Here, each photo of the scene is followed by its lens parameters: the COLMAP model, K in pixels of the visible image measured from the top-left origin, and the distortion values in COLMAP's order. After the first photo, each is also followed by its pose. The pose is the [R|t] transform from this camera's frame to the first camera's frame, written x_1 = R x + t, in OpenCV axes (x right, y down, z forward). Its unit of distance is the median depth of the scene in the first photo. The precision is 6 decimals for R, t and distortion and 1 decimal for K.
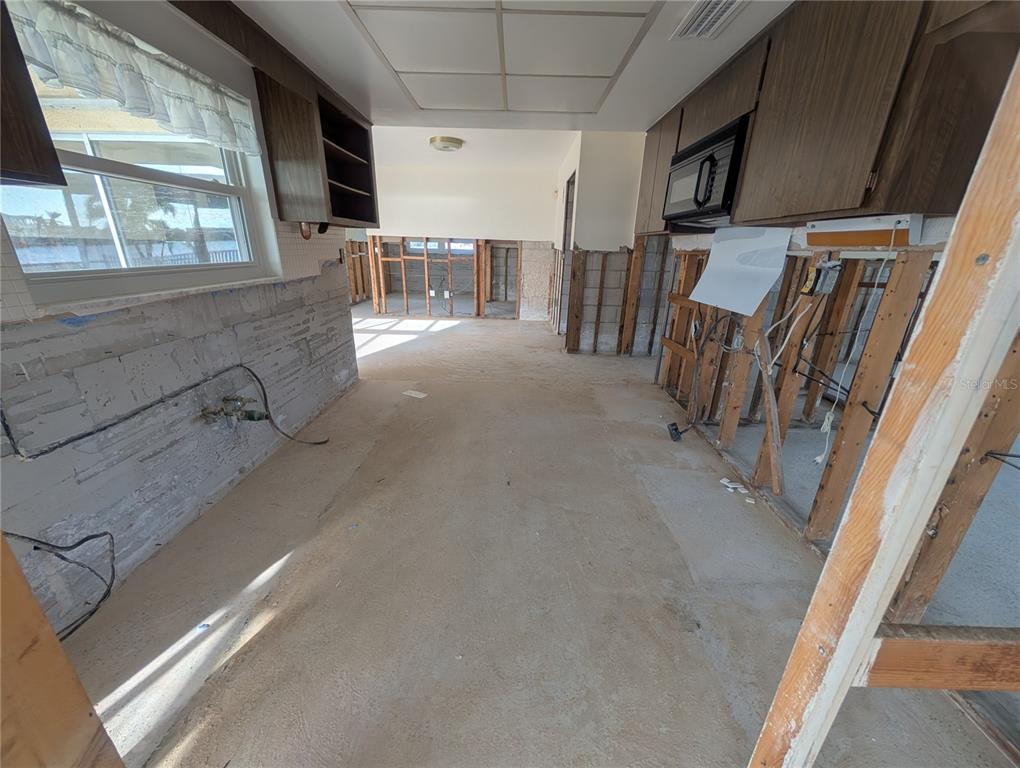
lens RADIAL K [[384.0, 0, 508.1], [0, 384.0, 384.8], [0, 0, 1]] dist [0.001750, 0.000100]
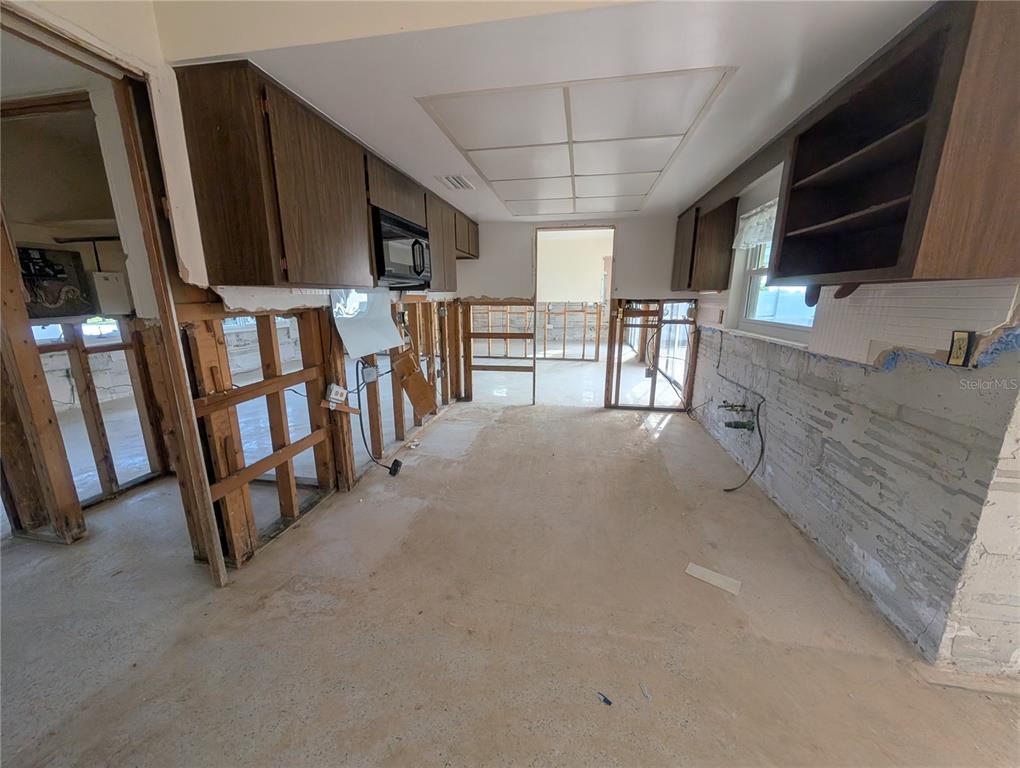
lens RADIAL K [[384.0, 0, 508.8], [0, 384.0, 385.0], [0, 0, 1]] dist [0.001750, 0.000100]
pose [[-0.985963, -0.058128, 0.156520, -0.037744], [0.035851, 0.841871, 0.538487, -0.674748], [-0.163071, 0.536539, -0.827969, 1.798942]]
